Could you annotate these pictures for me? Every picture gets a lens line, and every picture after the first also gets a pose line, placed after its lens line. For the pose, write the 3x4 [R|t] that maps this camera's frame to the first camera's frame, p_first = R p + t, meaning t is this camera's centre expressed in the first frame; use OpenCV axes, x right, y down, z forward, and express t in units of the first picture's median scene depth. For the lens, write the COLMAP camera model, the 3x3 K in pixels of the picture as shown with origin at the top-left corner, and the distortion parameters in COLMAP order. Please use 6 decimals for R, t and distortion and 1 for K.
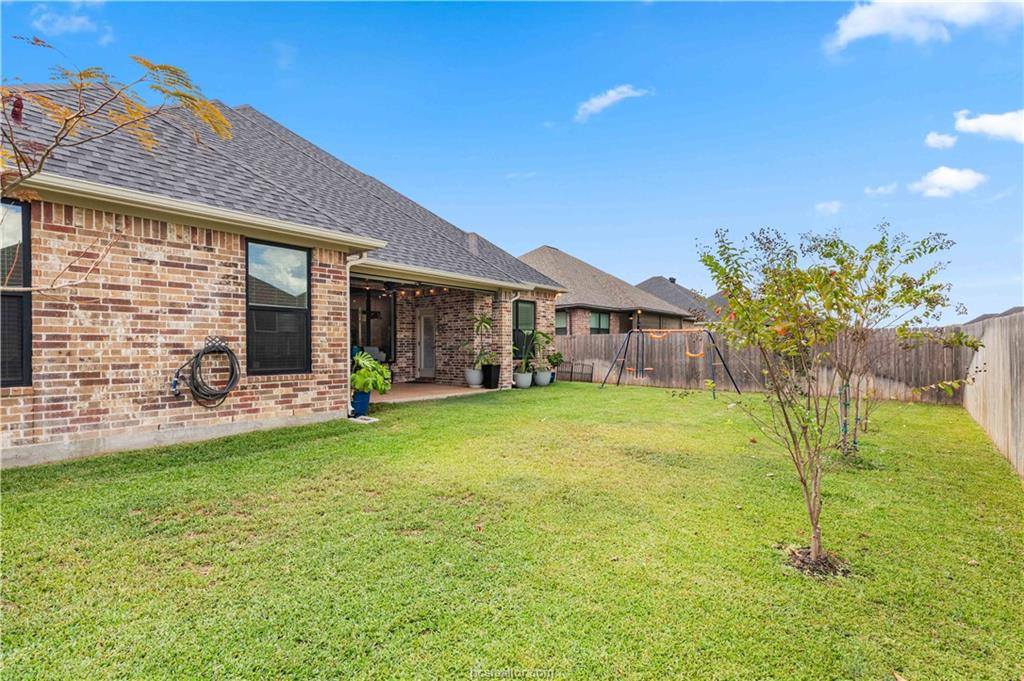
lens RADIAL K [[472.1, 0, 514.9], [0, 472.1, 334.2], [0, 0, 1]] dist [0.002061, 0.000524]
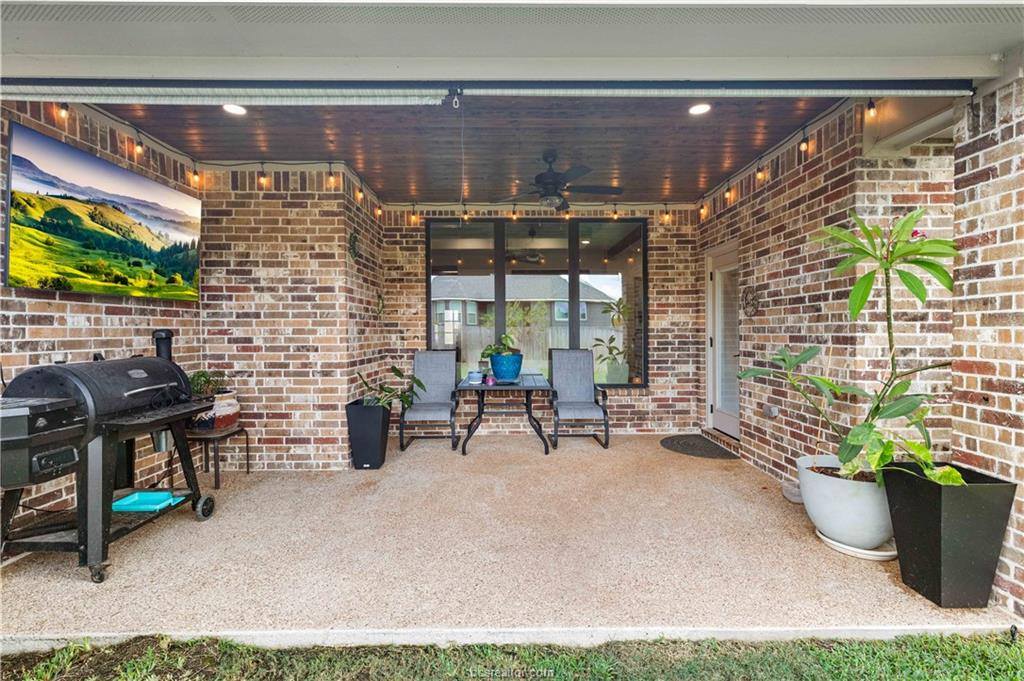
lens RADIAL K [[465.5, 0, 523.6], [0, 465.5, 339.1], [0, 0, 1]] dist [0.002644, 0.000194]
pose [[0.672881, 0.012718, -0.739641, -0.044574], [0.024786, 0.998903, 0.039724, -0.004491], [0.739335, -0.045062, 0.671828, 1.331209]]
